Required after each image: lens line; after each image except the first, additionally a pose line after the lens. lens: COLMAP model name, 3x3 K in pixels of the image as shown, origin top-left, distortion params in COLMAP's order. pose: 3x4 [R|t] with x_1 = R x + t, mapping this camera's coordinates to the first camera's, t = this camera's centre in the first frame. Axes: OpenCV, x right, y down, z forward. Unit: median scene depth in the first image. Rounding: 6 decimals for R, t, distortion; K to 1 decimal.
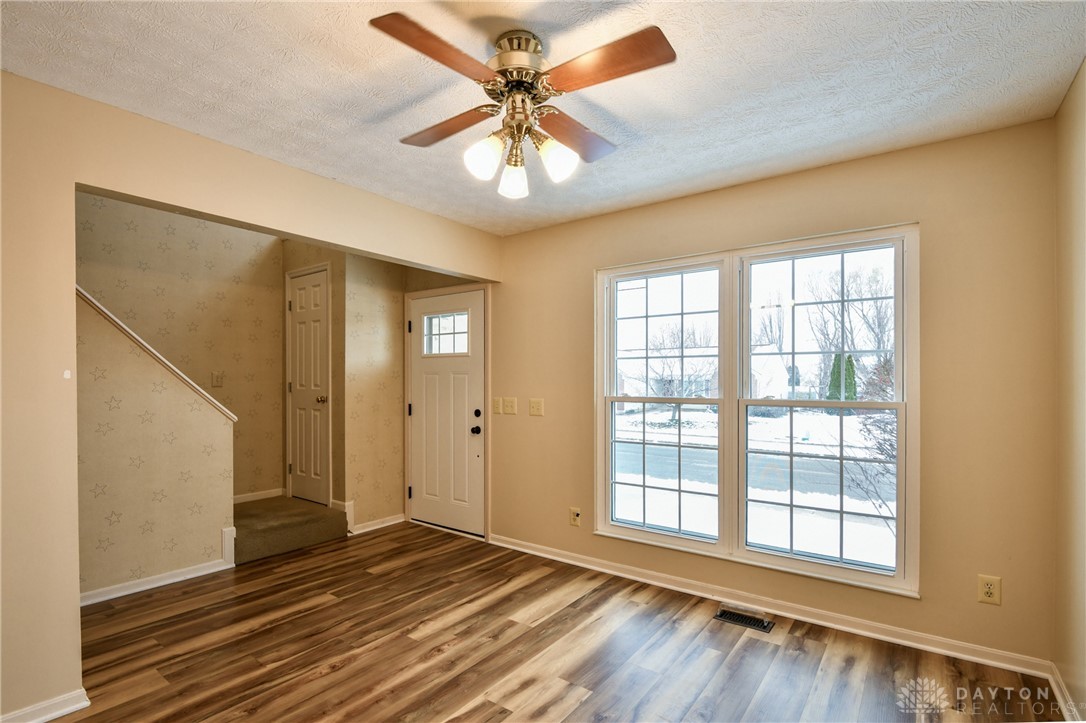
lens RADIAL K [[533.7, 0, 532.3], [0, 533.7, 371.2], [0, 0, 1]] dist [-0.010369, -0.001119]
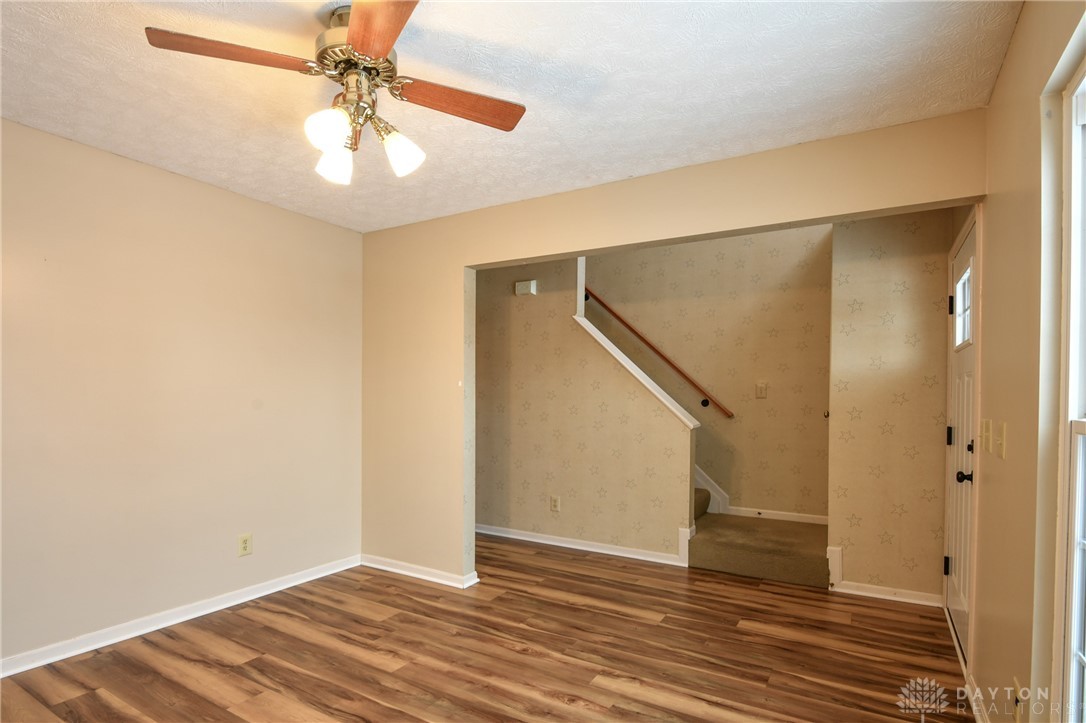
lens RADIAL K [[533.7, 0, 531.7], [0, 533.7, 396.5], [0, 0, 1]] dist [-0.010369, -0.001119]
pose [[0.113112, 0.000782, -0.993582, 0.505592], [0.009682, 0.999951, 0.001889, 0.028173], [0.993535, -0.009833, 0.113099, 0.645224]]
